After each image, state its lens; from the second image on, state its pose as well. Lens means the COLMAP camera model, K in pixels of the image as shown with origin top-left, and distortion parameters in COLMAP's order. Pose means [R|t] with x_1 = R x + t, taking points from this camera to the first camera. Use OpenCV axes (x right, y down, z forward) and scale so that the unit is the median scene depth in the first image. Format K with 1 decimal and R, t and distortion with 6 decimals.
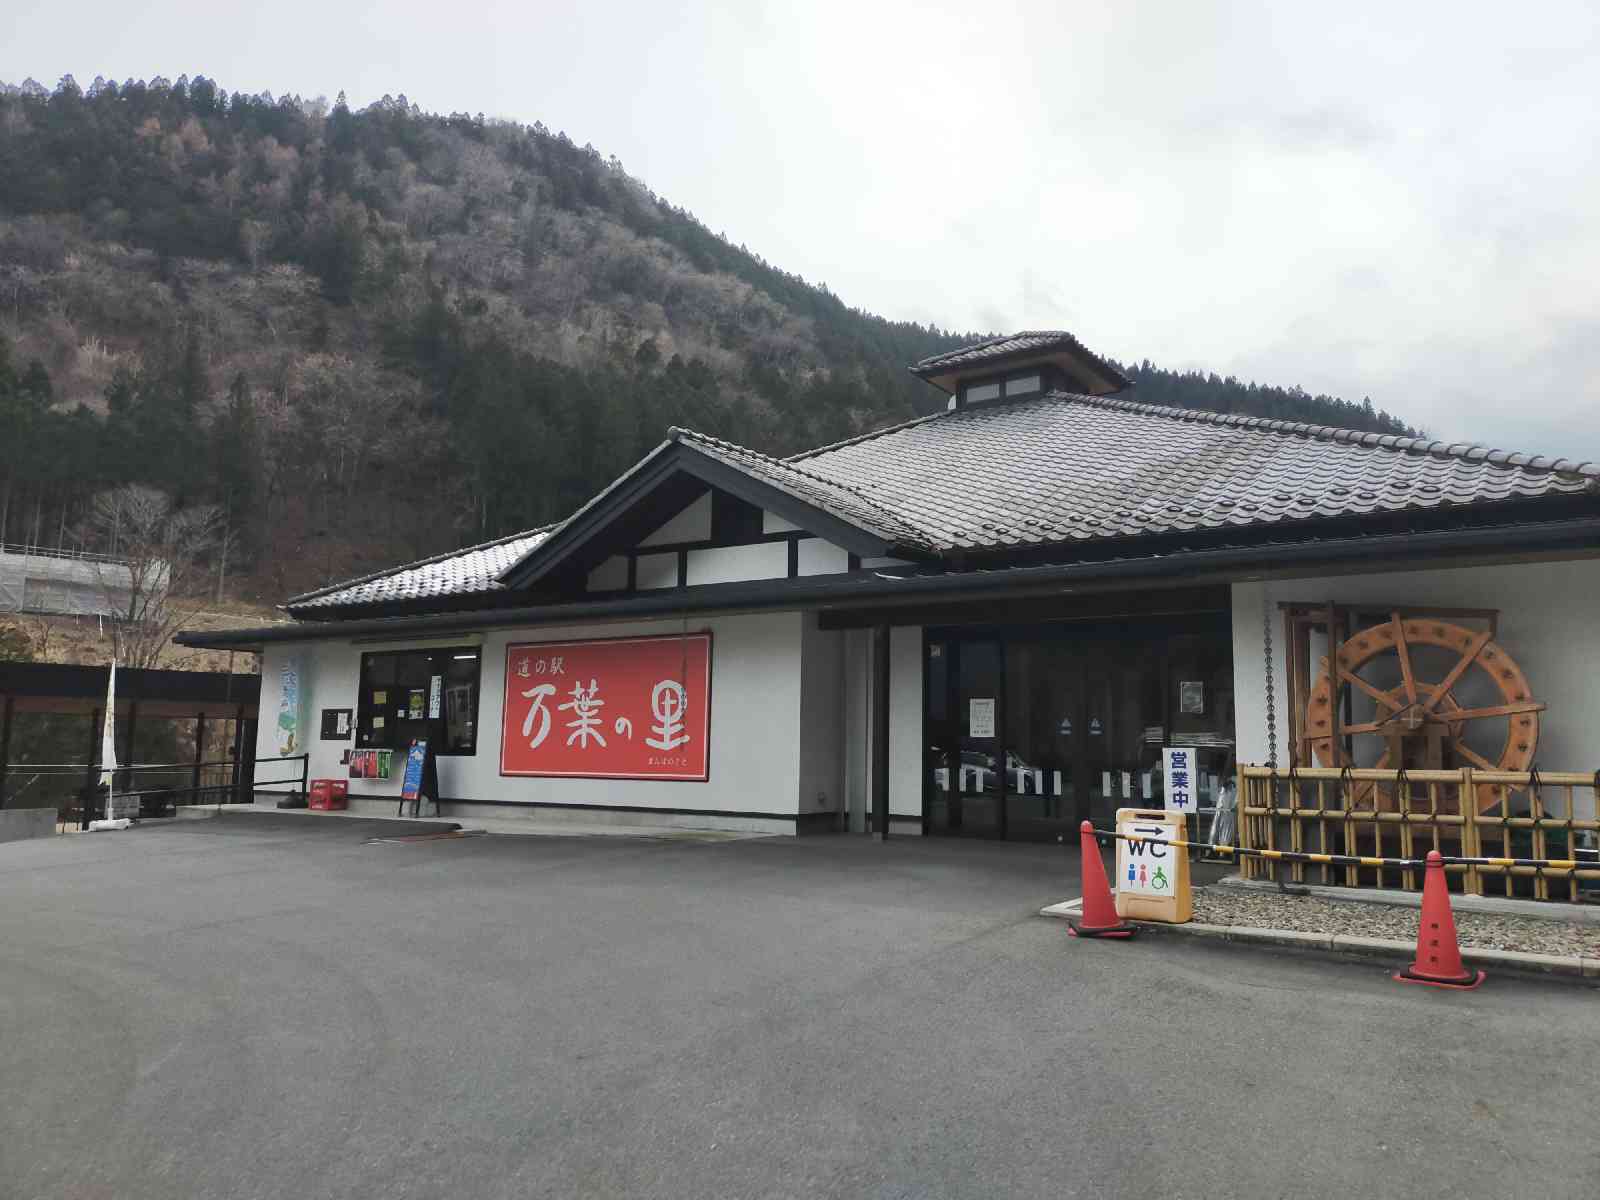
lens RADIAL K [[1216.5, 0, 811.2], [0, 1216.5, 588.7], [0, 0, 1]] dist [0.054467, -0.039889]
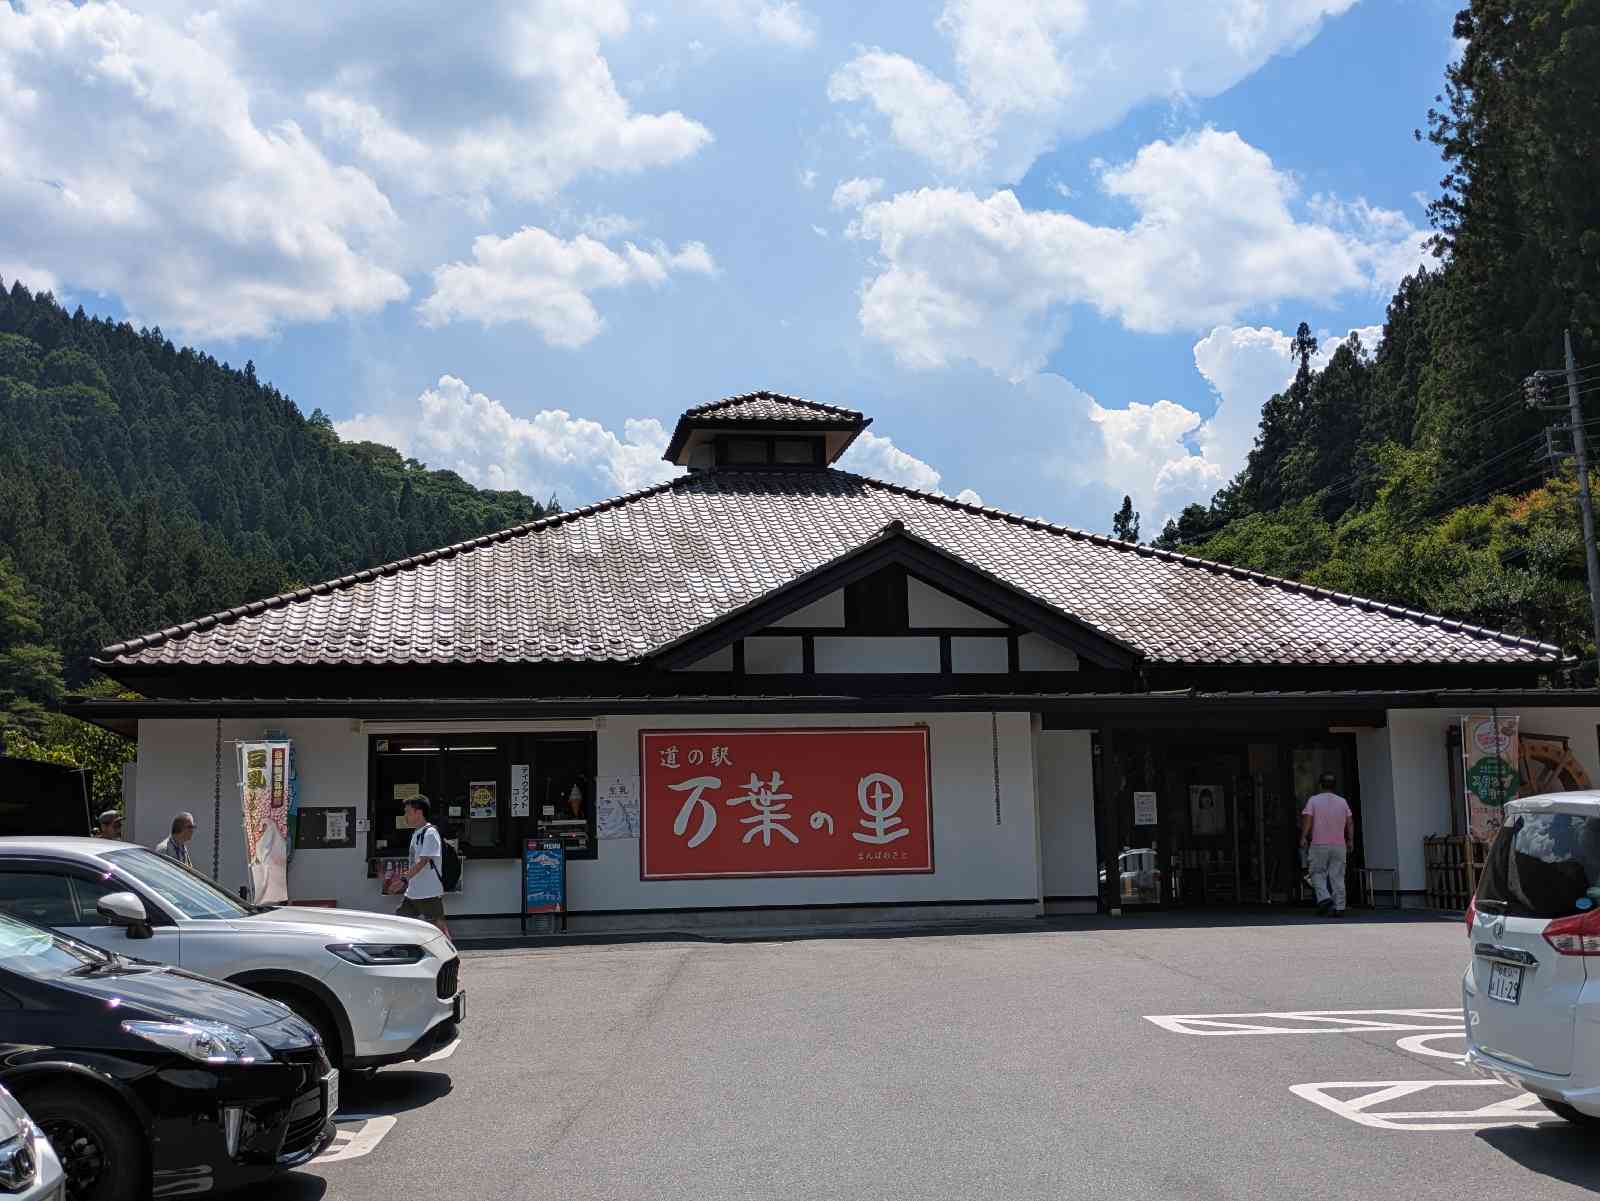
lens RADIAL K [[1852.2, 0, 828.9], [0, 1852.2, 606.9], [0, 0, 1]] dist [0.068055, 0.000000]
pose [[0.704882, 0.066445, 0.706206, -1.149074], [-0.061834, 0.997569, -0.032140, -0.008654], [-0.706625, -0.021012, 0.707276, -0.034251]]
